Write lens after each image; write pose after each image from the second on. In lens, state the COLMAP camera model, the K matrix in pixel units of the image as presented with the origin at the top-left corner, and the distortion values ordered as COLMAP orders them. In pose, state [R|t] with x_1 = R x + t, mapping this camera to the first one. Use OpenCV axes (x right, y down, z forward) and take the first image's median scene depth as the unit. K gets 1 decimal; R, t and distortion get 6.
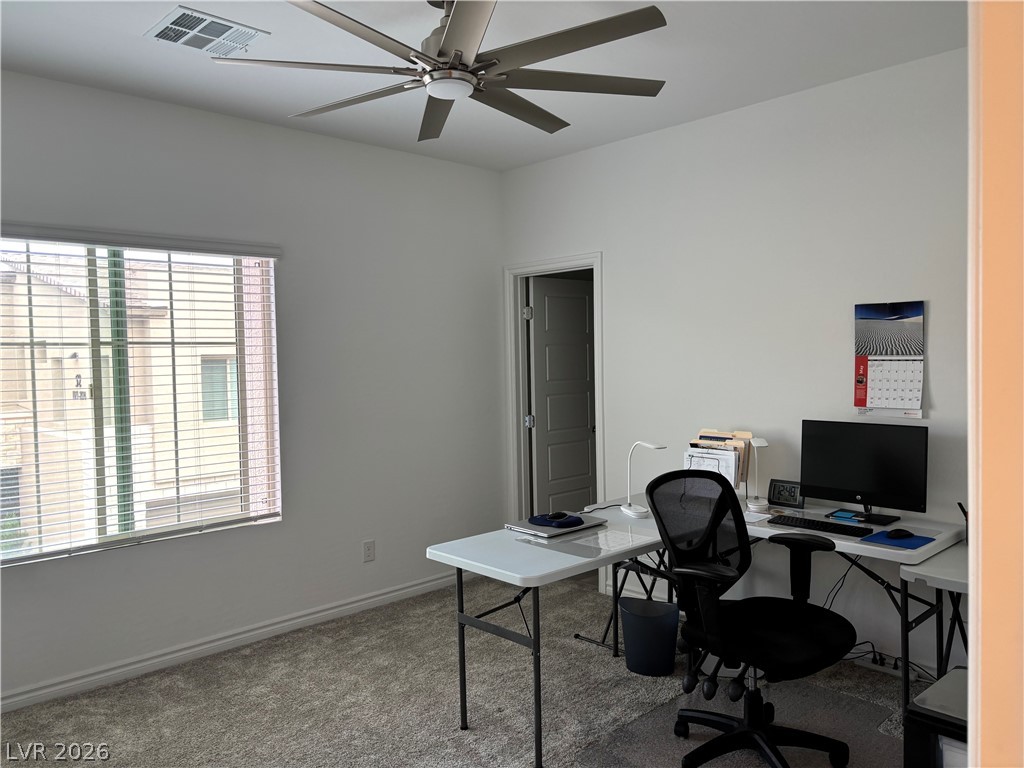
lens RADIAL K [[775.8, 0, 514.4], [0, 775.8, 386.4], [0, 0, 1]] dist [0.033986, -0.035347]
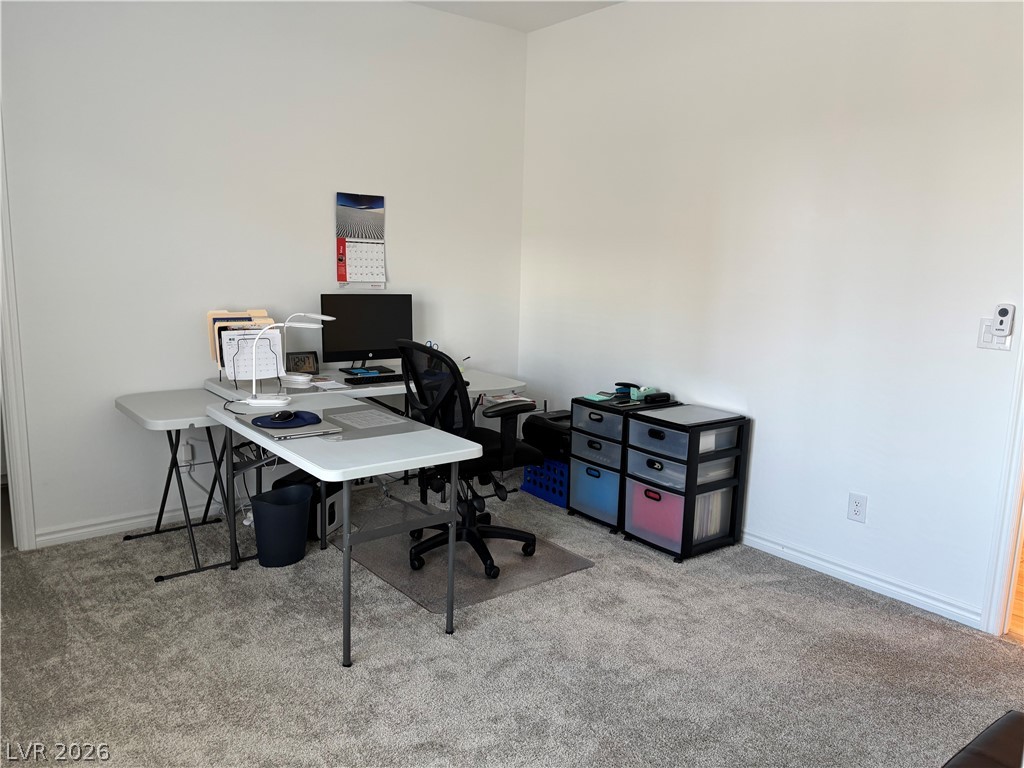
lens RADIAL K [[775.8, 0, 514.4], [0, 775.8, 386.4], [0, 0, 1]] dist [0.033986, -0.035347]
pose [[0.091295, -0.150924, 0.984321, -0.734468], [0.006277, 0.988516, 0.150985, 0.007294], [-0.995804, -0.007606, 0.091194, 0.640788]]
